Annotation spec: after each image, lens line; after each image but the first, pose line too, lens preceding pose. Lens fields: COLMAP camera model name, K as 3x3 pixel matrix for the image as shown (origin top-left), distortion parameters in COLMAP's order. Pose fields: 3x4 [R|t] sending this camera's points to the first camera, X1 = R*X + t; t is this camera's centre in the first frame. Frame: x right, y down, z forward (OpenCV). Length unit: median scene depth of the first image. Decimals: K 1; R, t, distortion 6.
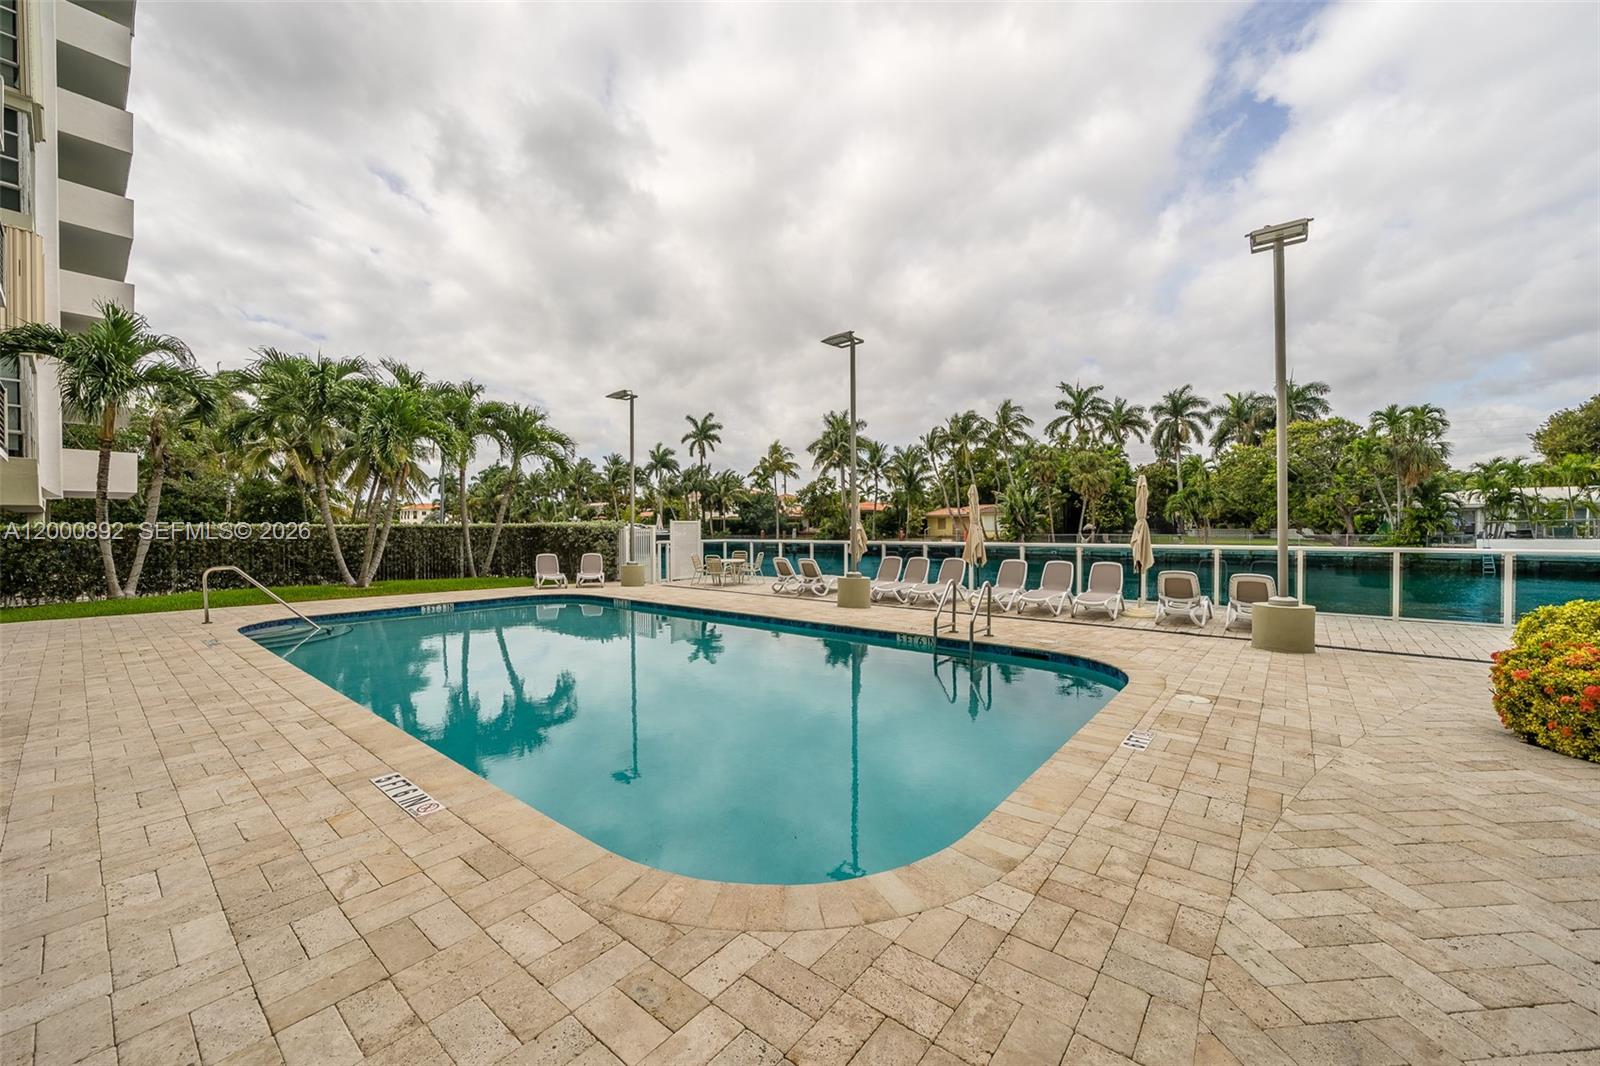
lens RADIAL K [[597.9, 0, 800.0], [0, 597.9, 533.0], [0, 0, 1]] dist [-0.000460, 0.000036]
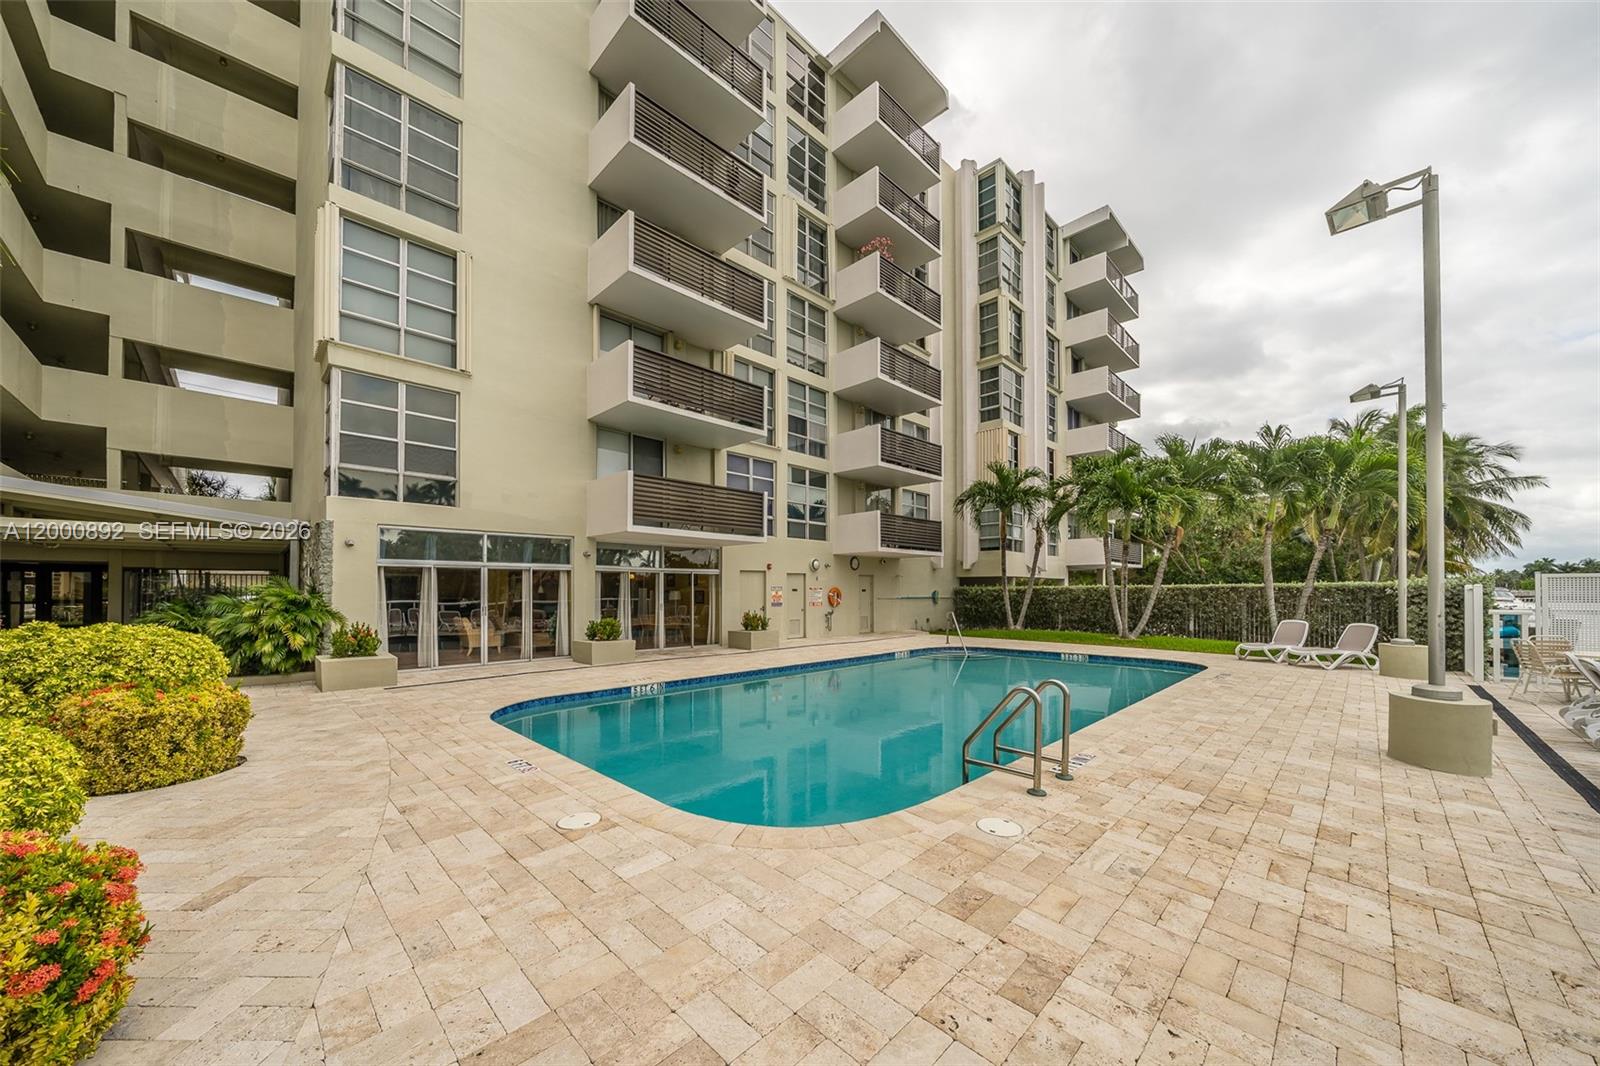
lens RADIAL K [[579.1, 0, 794.4], [0, 579.1, 584.0], [0, 0, 1]] dist [0.000233, -0.000015]
pose [[-0.102434, -0.008157, -0.994706, 0.871063], [-0.006494, 0.999951, -0.007531, -0.006985], [0.994719, 0.005688, -0.102482, 0.866680]]
